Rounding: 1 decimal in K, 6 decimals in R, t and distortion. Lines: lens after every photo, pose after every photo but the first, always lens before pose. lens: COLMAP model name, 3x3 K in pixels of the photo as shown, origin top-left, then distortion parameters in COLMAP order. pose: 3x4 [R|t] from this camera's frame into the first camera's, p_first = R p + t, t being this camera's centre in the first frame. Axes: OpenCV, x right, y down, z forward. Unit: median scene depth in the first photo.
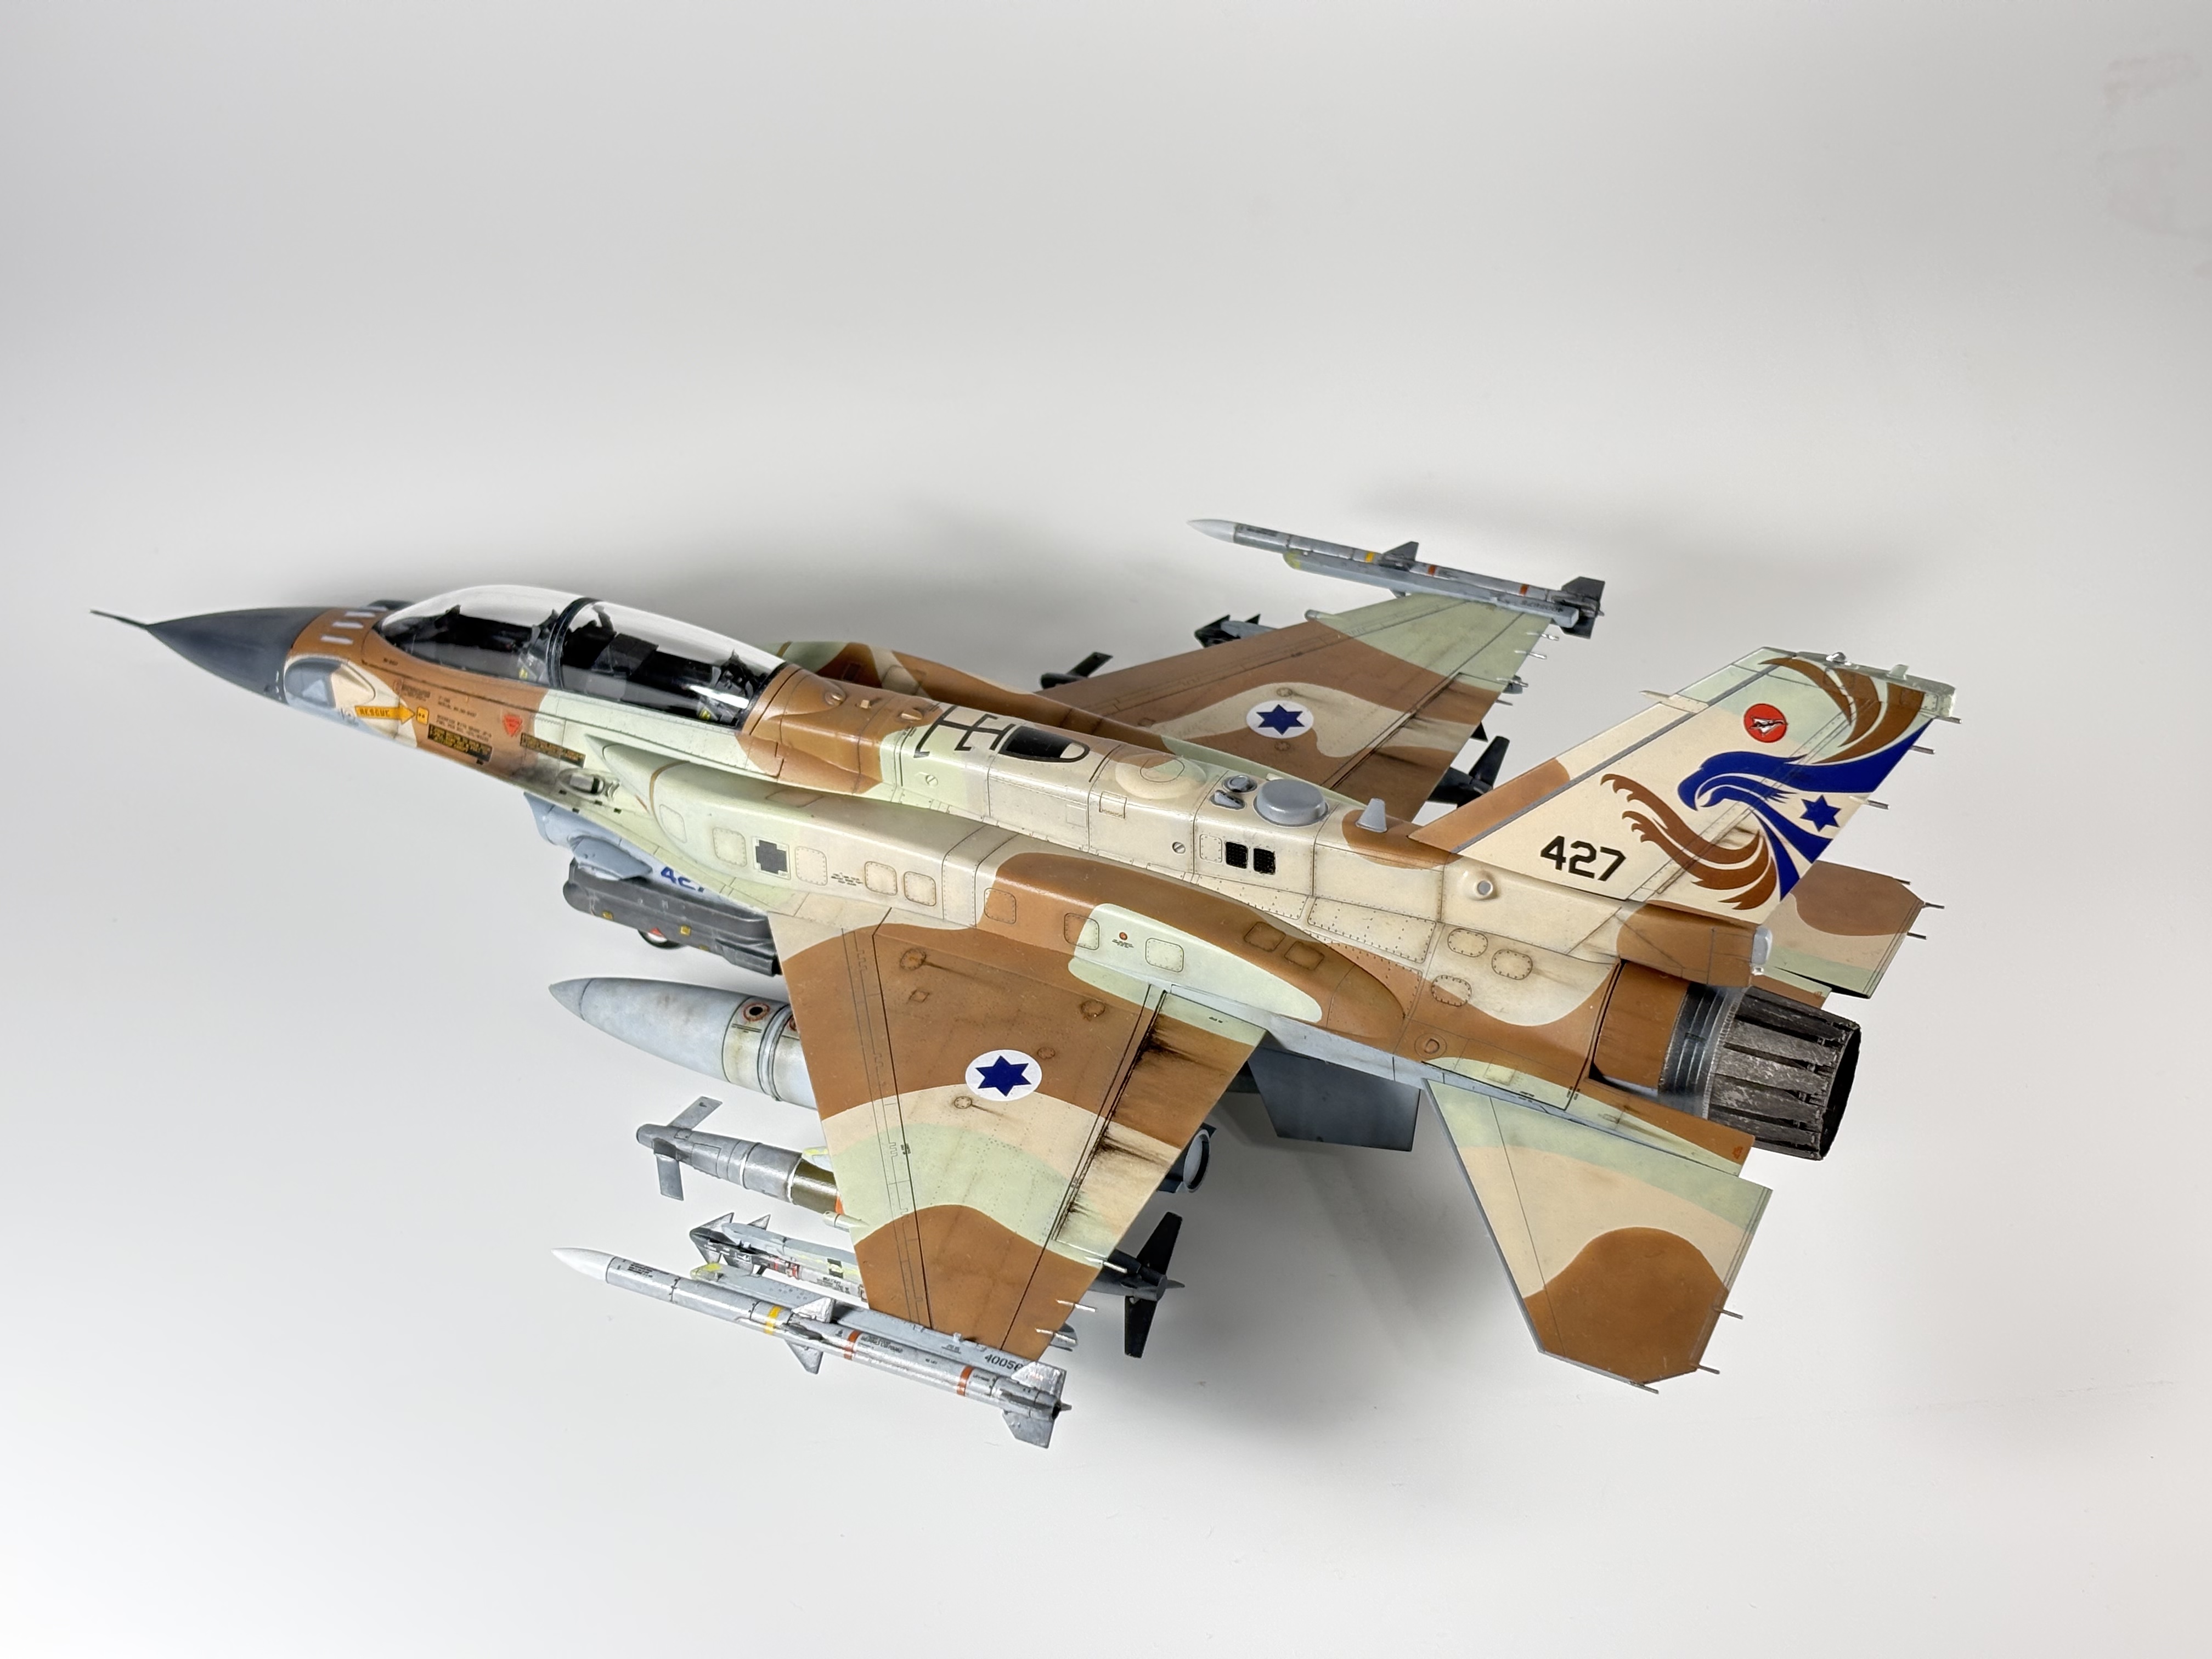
lens RADIAL K [[3365.9, 0, 1099.0], [0, 3365.9, 831.5], [0, 0, 1]] dist [0.262229, -1.275187]
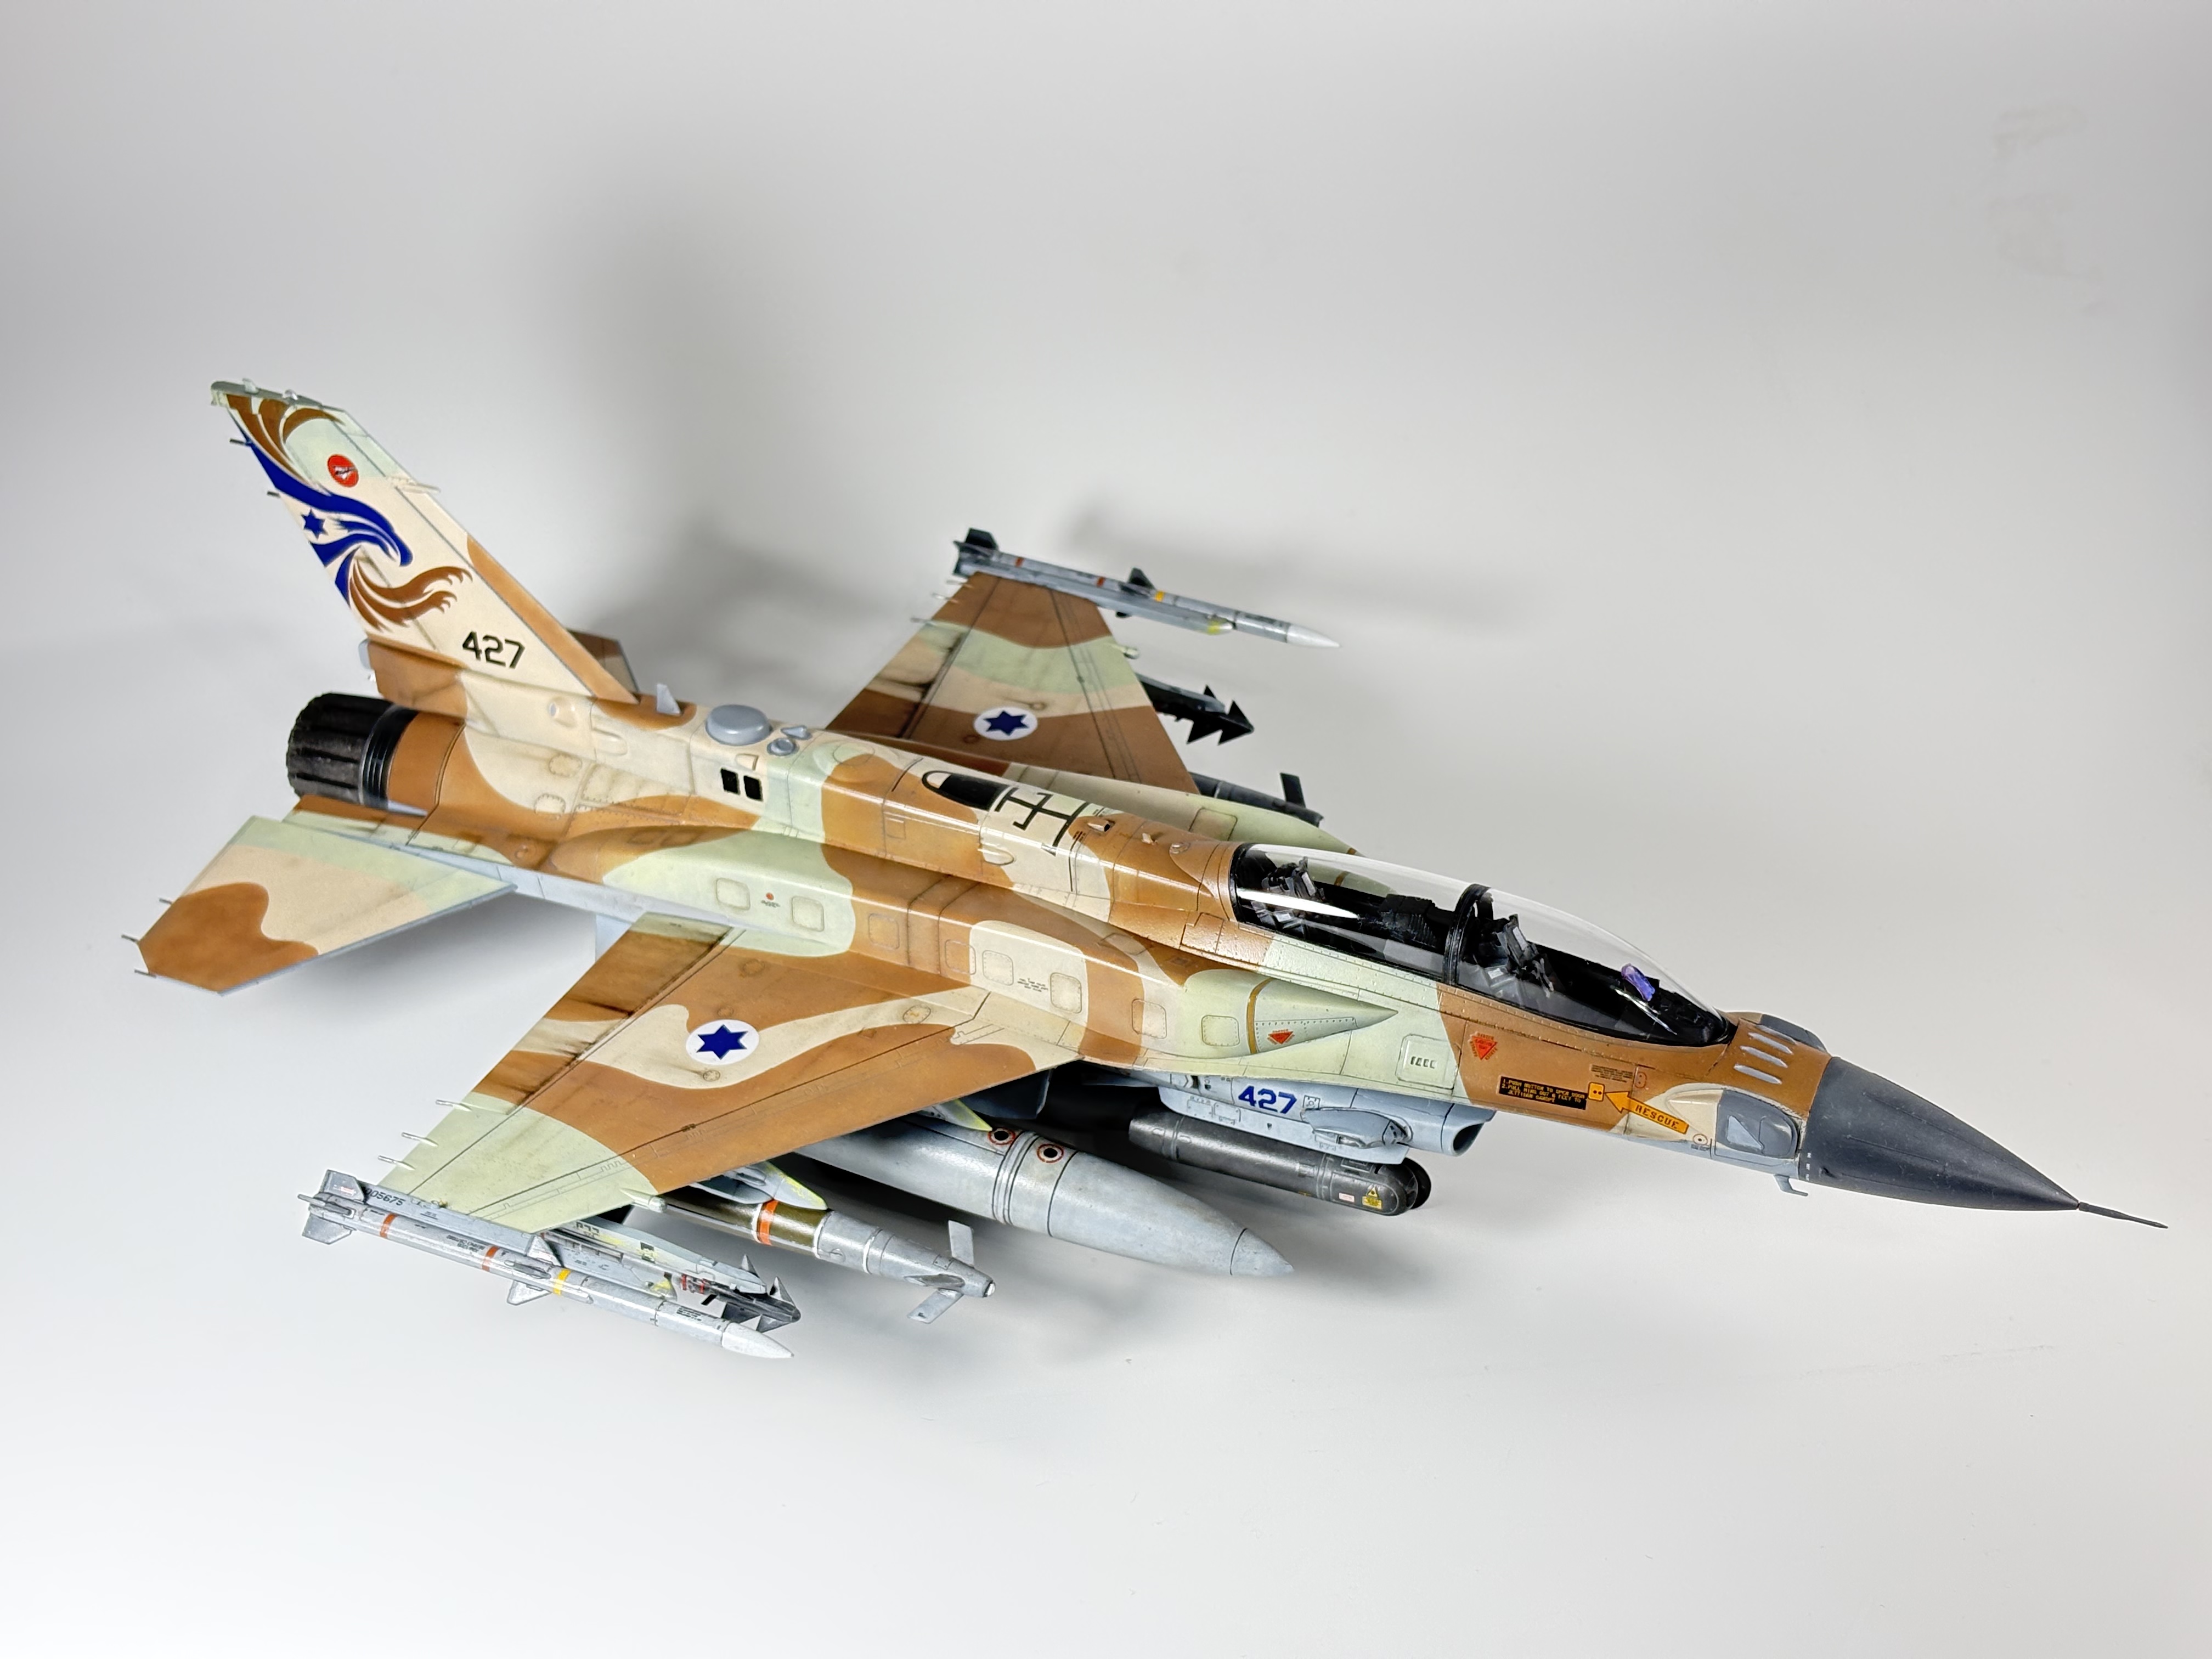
lens RADIAL K [[3365.9, 0, 1099.0], [0, 3365.9, 831.5], [0, 0, 1]] dist [0.262229, -1.275187]
pose [[-0.998627, 0.052391, -0.000111, -0.059543], [0.017198, 0.329816, 0.943889, -1.056418], [0.049488, 0.942591, -0.330264, 1.436284]]
